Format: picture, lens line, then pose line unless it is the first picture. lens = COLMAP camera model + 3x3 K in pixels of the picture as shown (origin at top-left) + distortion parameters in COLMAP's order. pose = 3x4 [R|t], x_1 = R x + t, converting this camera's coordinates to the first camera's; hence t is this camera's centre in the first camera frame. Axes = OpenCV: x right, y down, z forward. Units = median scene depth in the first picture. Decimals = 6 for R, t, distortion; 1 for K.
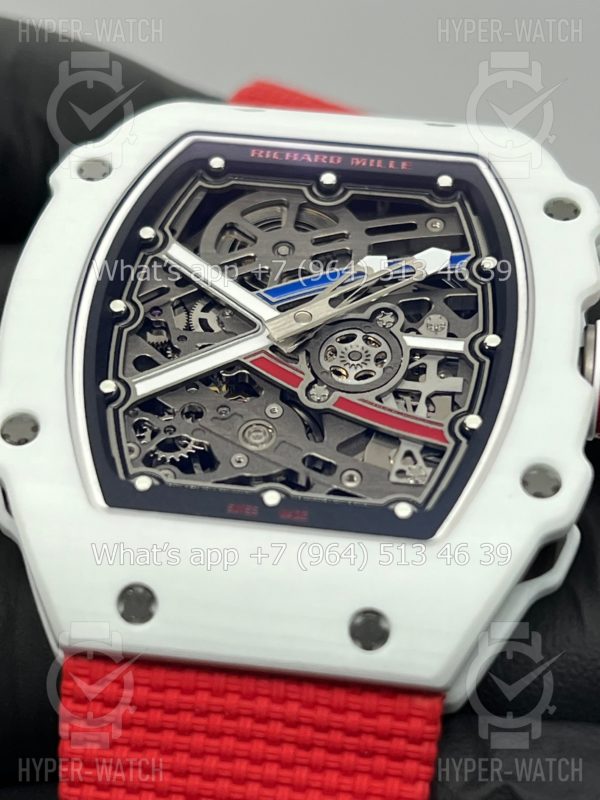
lens RADIAL K [[1895.3, 0, 300.0], [0, 1895.3, 400.0], [0, 0, 1]] dist [0.370579, -2.655052]
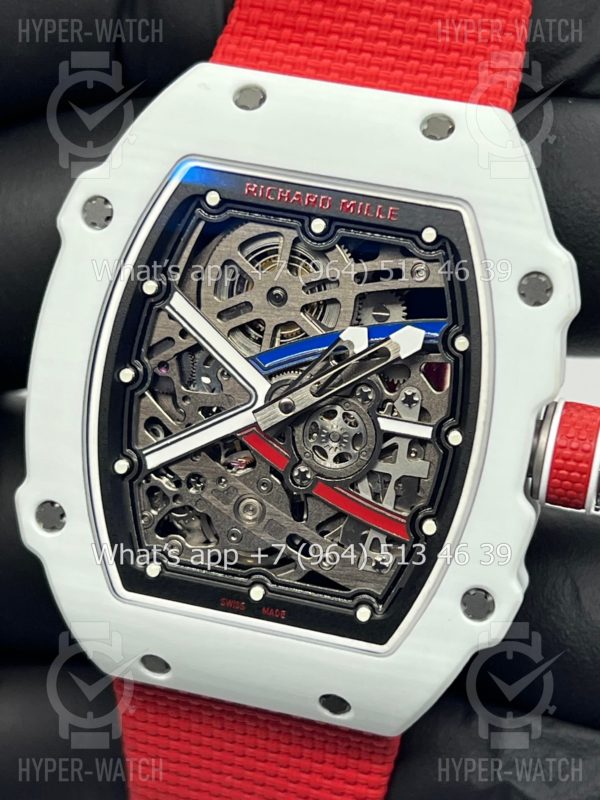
lens RADIAL K [[1895.3, 0, 300.0], [0, 1895.3, 400.0], [0, 0, 1]] dist [0.370579, -2.655052]
pose [[0.984643, 0.045226, -0.168617, 0.196807], [0.082238, 0.731821, 0.676517, -0.799177], [0.153994, -0.679994, 0.716864, 0.206647]]
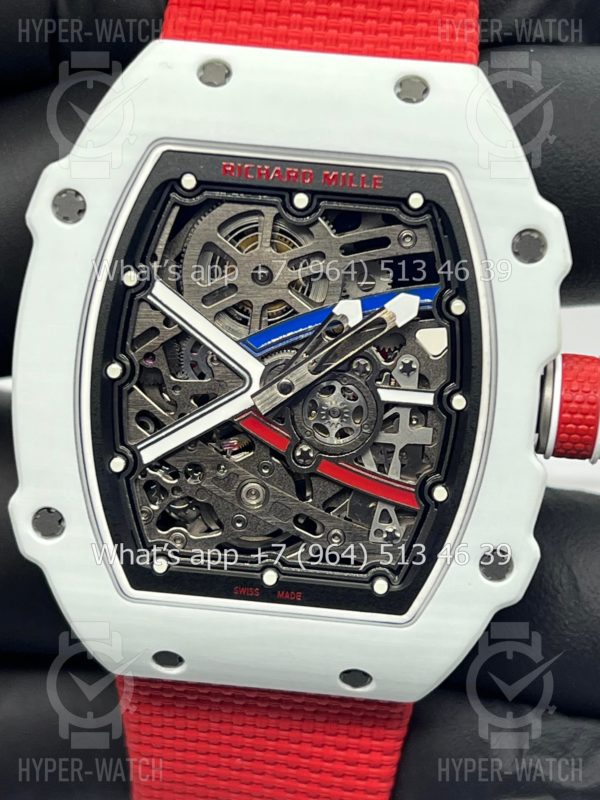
lens RADIAL K [[1895.3, 0, 300.0], [0, 1895.3, 400.0], [0, 0, 1]] dist [0.370579, -2.655052]
pose [[0.998000, -0.048701, -0.040296, 0.053573], [0.062773, 0.688697, 0.722327, -0.827340], [-0.007426, -0.723412, 0.690377, 0.241536]]
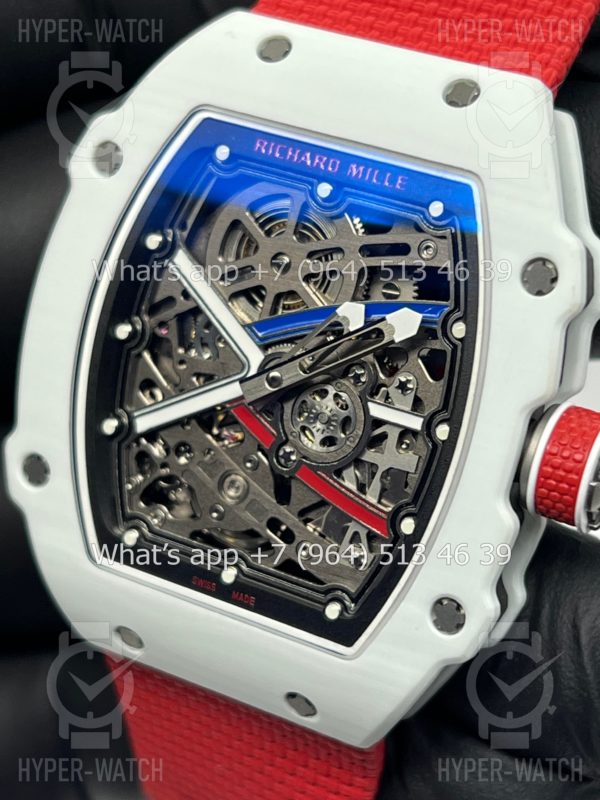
lens RADIAL K [[1895.3, 0, 300.0], [0, 1895.3, 400.0], [0, 0, 1]] dist [0.370579, -2.655052]
pose [[0.918583, 0.145109, -0.367626, 0.399456], [0.141011, 0.748615, 0.647836, -0.708772], [0.369217, -0.646930, 0.667203, 0.303870]]
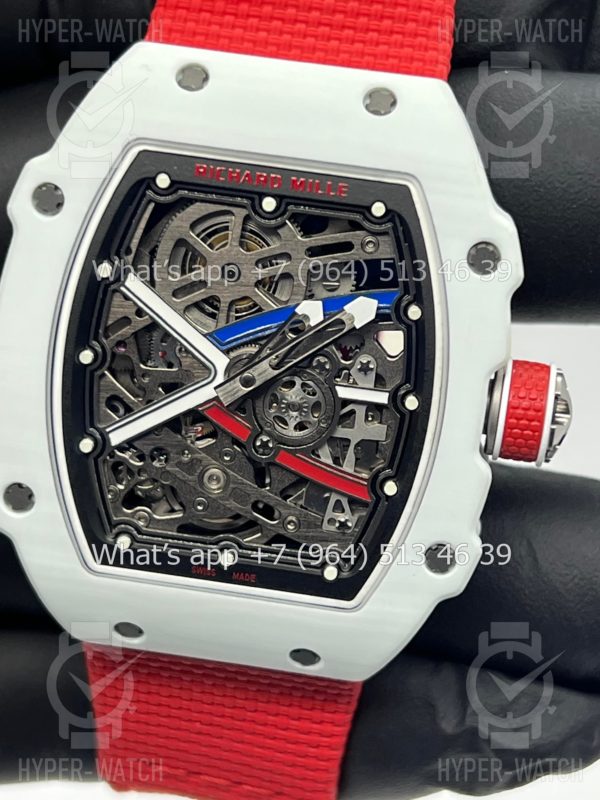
lens RADIAL K [[1895.3, 0, 300.0], [0, 1895.3, 400.0], [0, 0, 1]] dist [0.370579, -2.655052]
pose [[0.997207, 0.000582, -0.074686, 0.118989], [0.055649, 0.661170, 0.748170, -0.892760], [0.049815, -0.750236, 0.659291, 0.237574]]
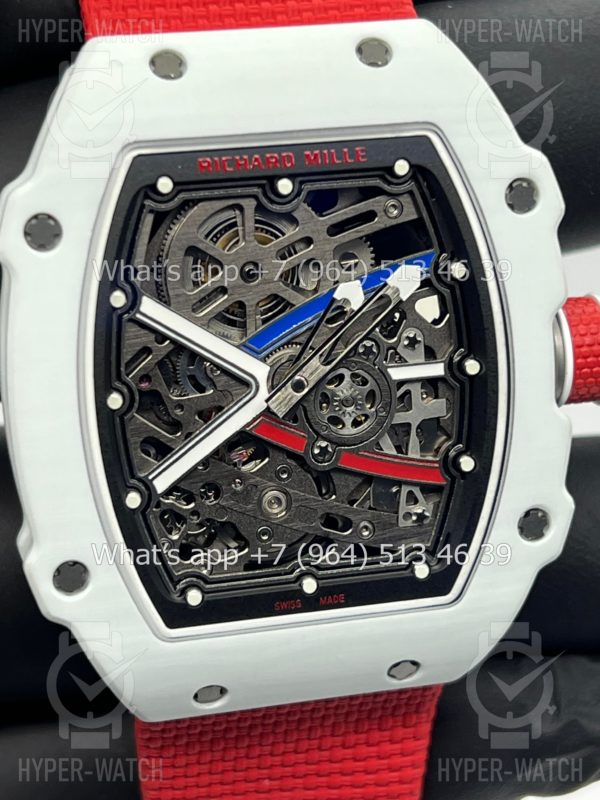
lens RADIAL K [[1895.3, 0, 300.0], [0, 1895.3, 400.0], [0, 0, 1]] dist [0.370579, -2.655052]
pose [[0.950229, -0.231637, 0.208348, -0.214920], [-0.000946, 0.666593, 0.745421, -0.806917], [-0.311550, -0.708518, 0.633197, 0.342118]]
